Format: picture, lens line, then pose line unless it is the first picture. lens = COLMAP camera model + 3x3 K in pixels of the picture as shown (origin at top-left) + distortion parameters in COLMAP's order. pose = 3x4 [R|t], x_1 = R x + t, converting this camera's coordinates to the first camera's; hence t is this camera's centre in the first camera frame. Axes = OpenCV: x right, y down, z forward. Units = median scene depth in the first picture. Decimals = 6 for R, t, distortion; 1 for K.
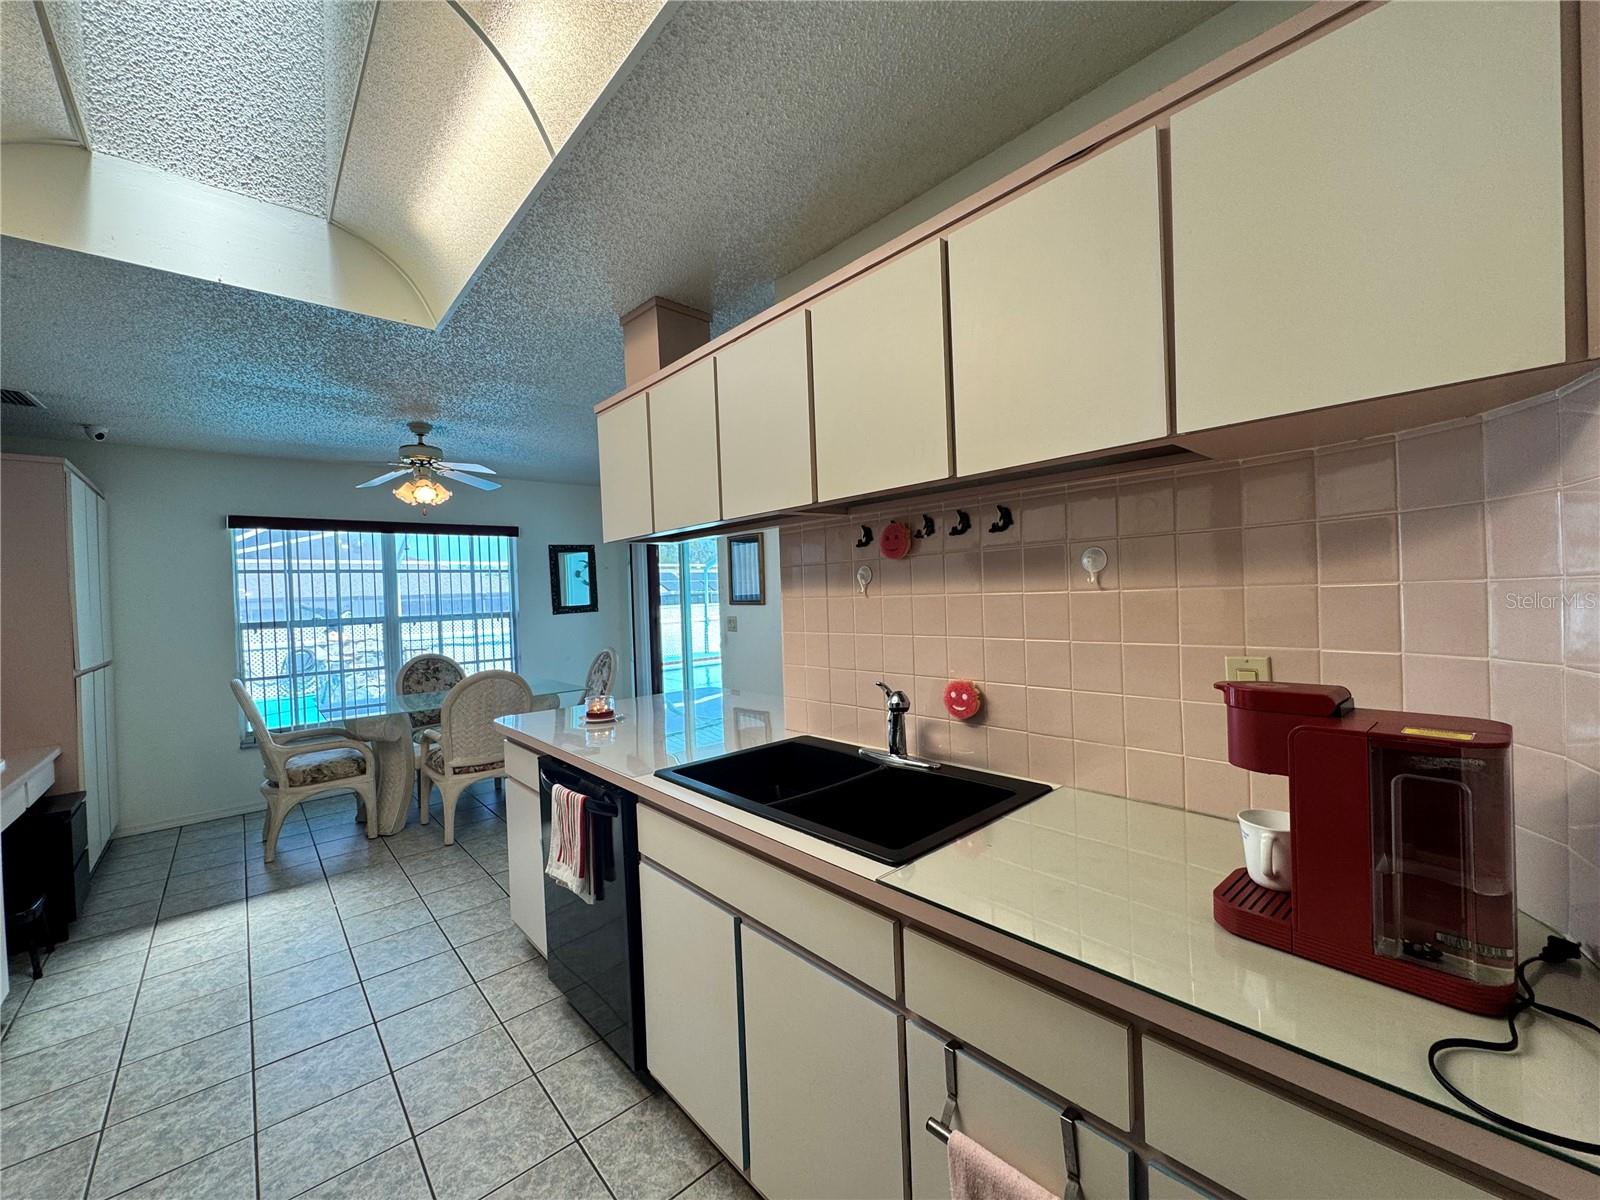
lens RADIAL K [[640.4, 0, 802.5], [0, 640.4, 601.9], [0, 0, 1]] dist [-0.000915, -0.000130]
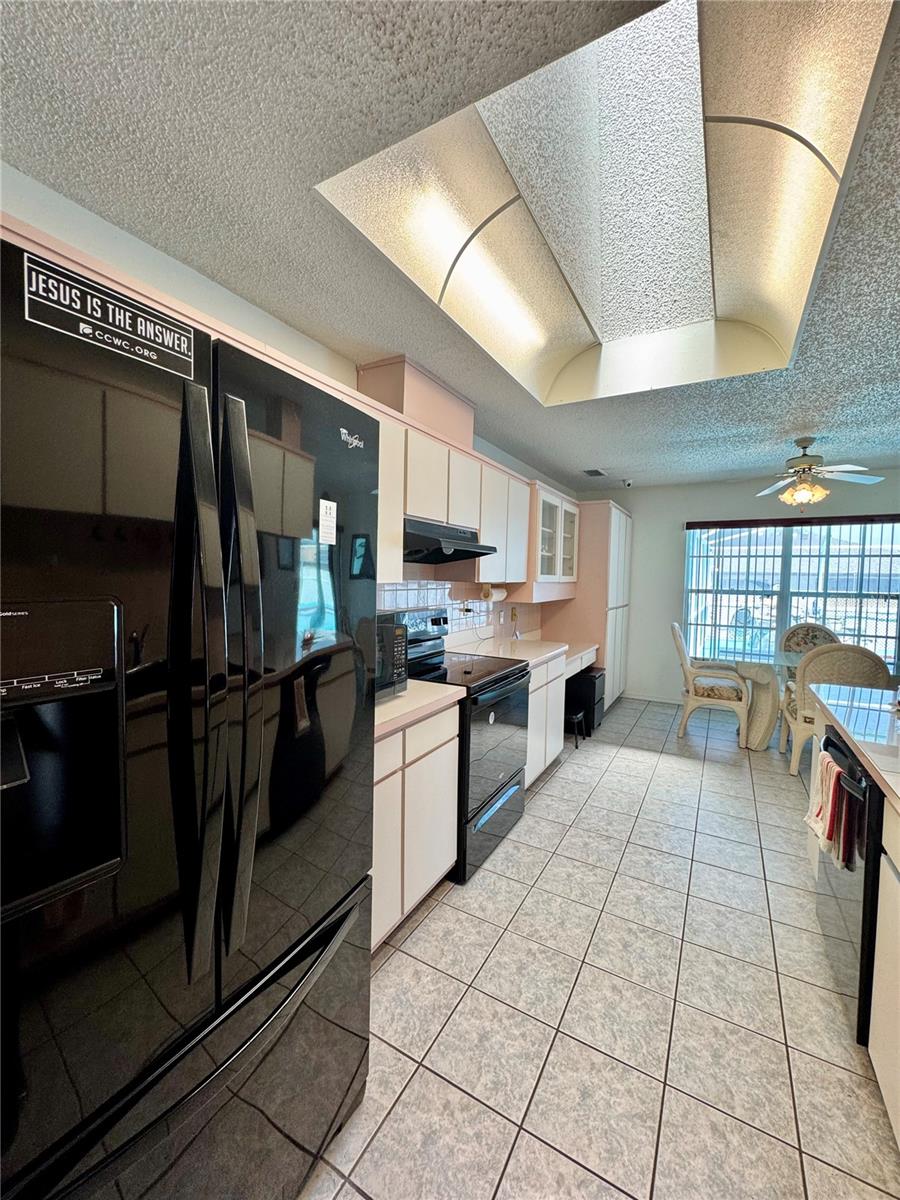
lens RADIAL K [[480.3, 0, 450.0], [0, 480.3, 600.0], [0, 0, 1]] dist [-0.000915, -0.000130]
pose [[0.317774, 0.087139, -0.944154, 0.093129], [-0.041241, 0.996096, 0.078052, -0.010045], [0.947269, 0.014135, 0.320127, 0.049161]]
